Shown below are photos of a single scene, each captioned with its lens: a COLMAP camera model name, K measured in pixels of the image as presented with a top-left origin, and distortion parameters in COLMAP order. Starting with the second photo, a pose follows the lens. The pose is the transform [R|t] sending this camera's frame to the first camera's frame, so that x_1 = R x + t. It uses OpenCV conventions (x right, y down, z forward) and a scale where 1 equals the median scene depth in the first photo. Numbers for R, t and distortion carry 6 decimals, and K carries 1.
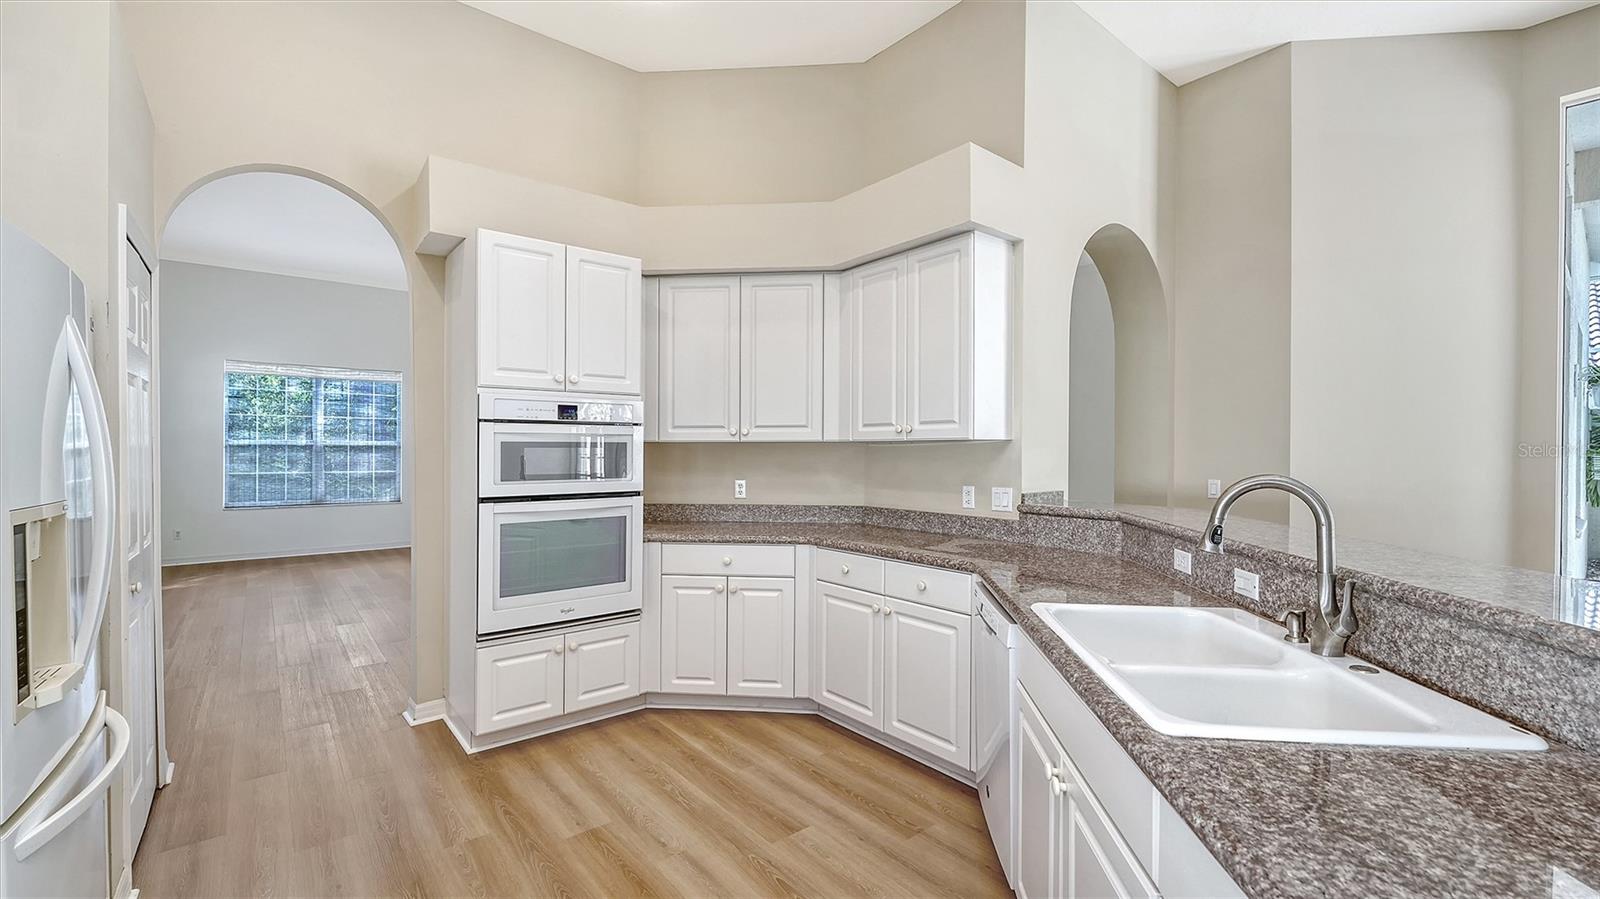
lens RADIAL K [[666.8, 0, 800.0], [0, 666.8, 449.5], [0, 0, 1]] dist [-0.011207, -0.000066]
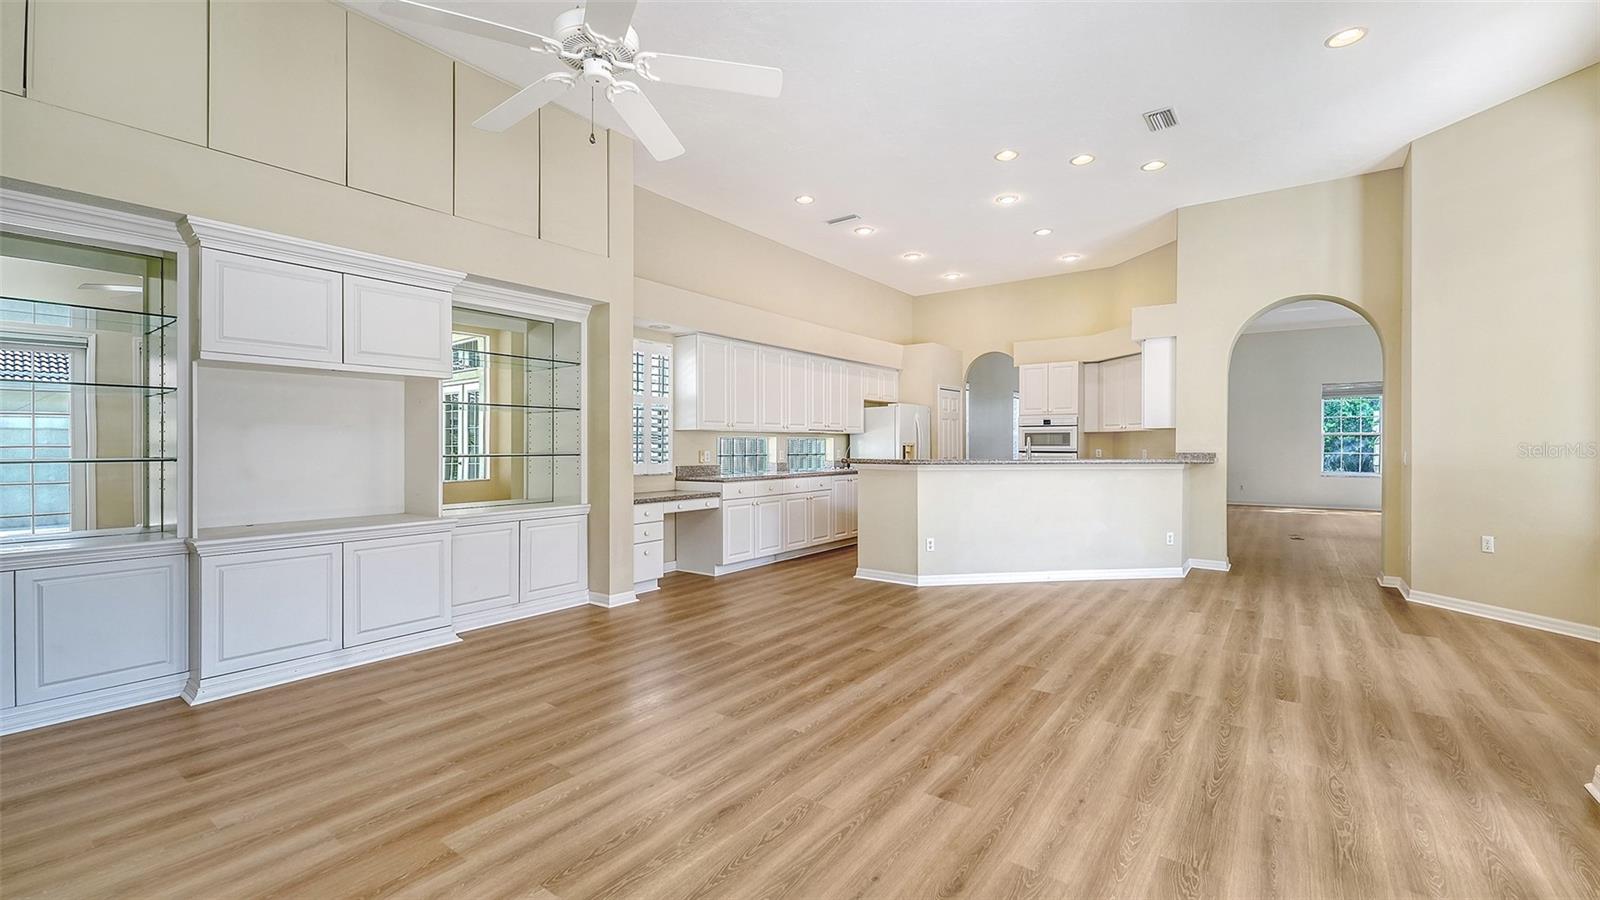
lens RADIAL K [[655.7, 0, 800.0], [0, 655.7, 450.0], [0, 0, 1]] dist [-0.000190, -0.000066]
pose [[0.241073, 0.008789, -0.970467, 2.085889], [-0.004238, 0.999959, 0.008003, 0.044306], [0.970498, 0.002183, 0.241101, -0.694099]]
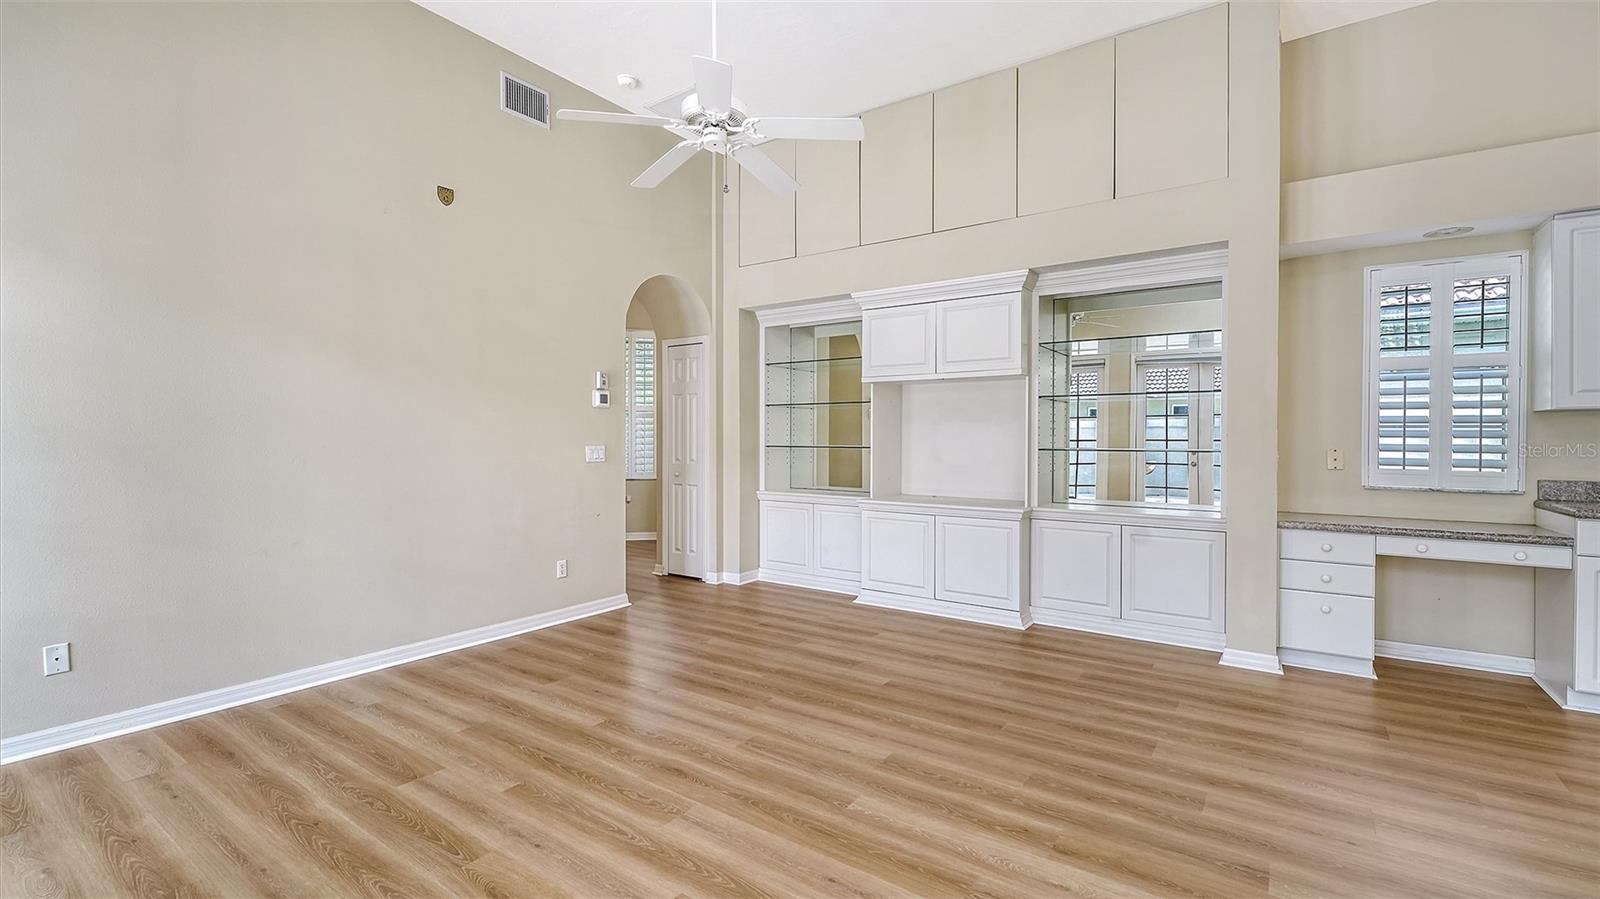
lens RADIAL K [[690.7, 0, 800.0], [0, 690.7, 449.5], [0, 0, 1]] dist [-0.001936, -0.000033]
pose [[-0.965709, 0.003919, -0.259598, 1.463283], [-0.001515, 0.999784, 0.020730, 0.041436], [0.259623, 0.020412, -0.965494, 0.205324]]
